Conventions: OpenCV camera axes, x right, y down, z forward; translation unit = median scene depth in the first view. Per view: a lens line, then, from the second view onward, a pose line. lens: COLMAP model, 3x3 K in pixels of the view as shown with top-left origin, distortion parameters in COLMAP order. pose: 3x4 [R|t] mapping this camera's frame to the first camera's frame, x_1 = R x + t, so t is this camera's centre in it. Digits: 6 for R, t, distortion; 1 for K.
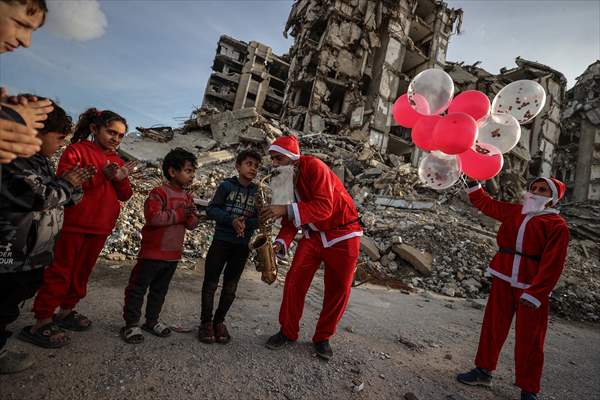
lens RADIAL K [[274.5, 0, 302.7], [0, 274.5, 201.6], [0, 0, 1]] dist [-0.044163, 0.013345]
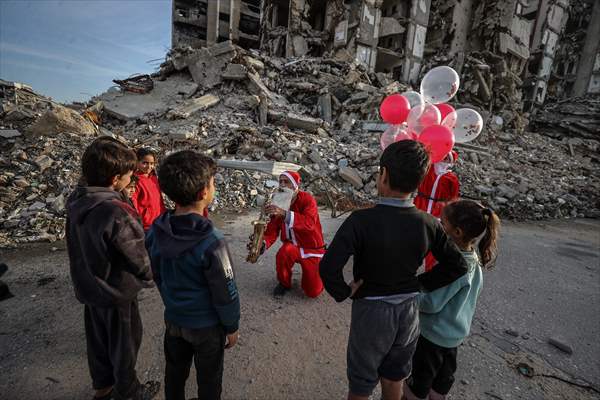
lens RADIAL K [[274.5, 0, 302.7], [0, 274.5, 201.6], [0, 0, 1]] dist [-0.044163, 0.013345]
pose [[0.992628, -0.120423, -0.013733, 0.011606], [0.119682, 0.955955, 0.268004, -0.020558], [-0.019146, -0.267671, 0.963320, -0.034175]]
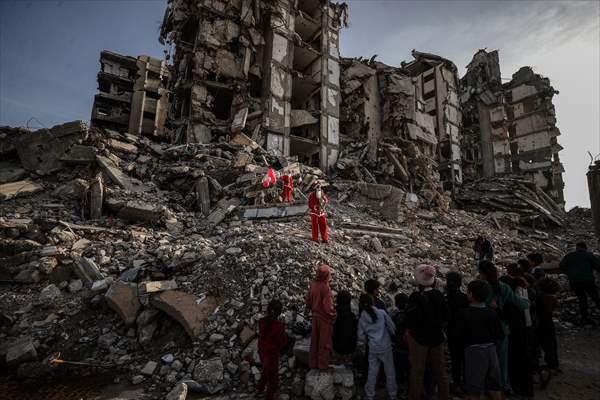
lens RADIAL K [[274.5, 0, 302.7], [0, 274.5, 201.6], [0, 0, 1]] dist [-0.044163, 0.013345]
pose [[0.970490, -0.163972, 0.176814, 0.167022], [0.171879, 0.984653, -0.030266, 0.008744], [-0.169137, 0.059764, 0.983779, 0.102331]]
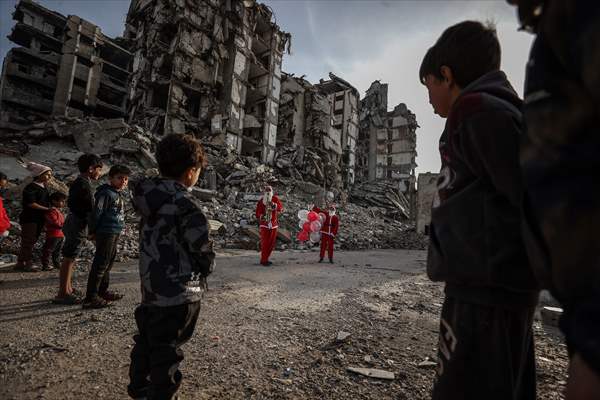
lens RADIAL K [[274.5, 0, 302.7], [0, 274.5, 201.6], [0, 0, 1]] dist [-0.044163, 0.013345]
pose [[0.854496, -0.104223, 0.508895, -0.092764], [0.078759, 0.994334, 0.071397, -0.030640], [-0.513453, -0.020928, 0.857863, -0.154580]]
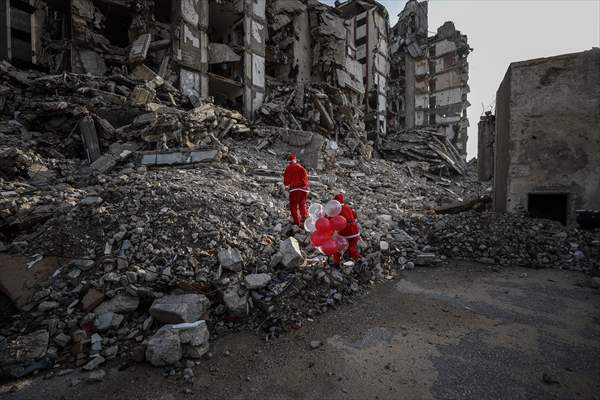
lens RADIAL K [[274.5, 0, 302.7], [0, 274.5, 201.6], [0, 0, 1]] dist [-0.044163, 0.013345]
pose [[0.905010, -0.223346, 0.362041, 0.204685], [0.164314, 0.968564, 0.186772, 0.021176], [-0.392375, -0.109542, 0.913259, 0.113895]]
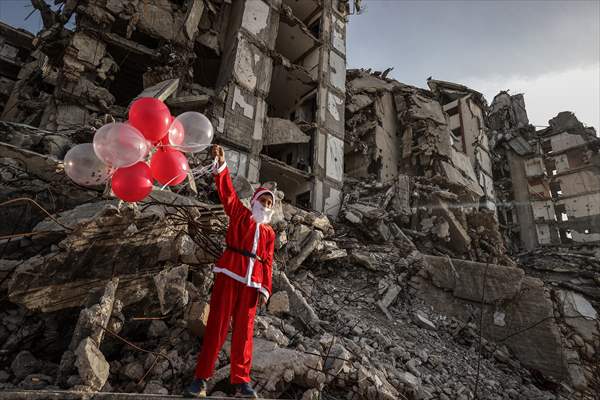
lens RADIAL K [[328.3, 0, 301.3], [0, 328.3, 201.5], [0, 0, 1]] dist [-0.036959, 0.022752]
pose [[0.955259, -0.055016, 0.290608, 0.218106], [0.117704, 0.972105, -0.202874, -0.034002], [-0.271340, 0.228003, 0.935088, 0.455864]]
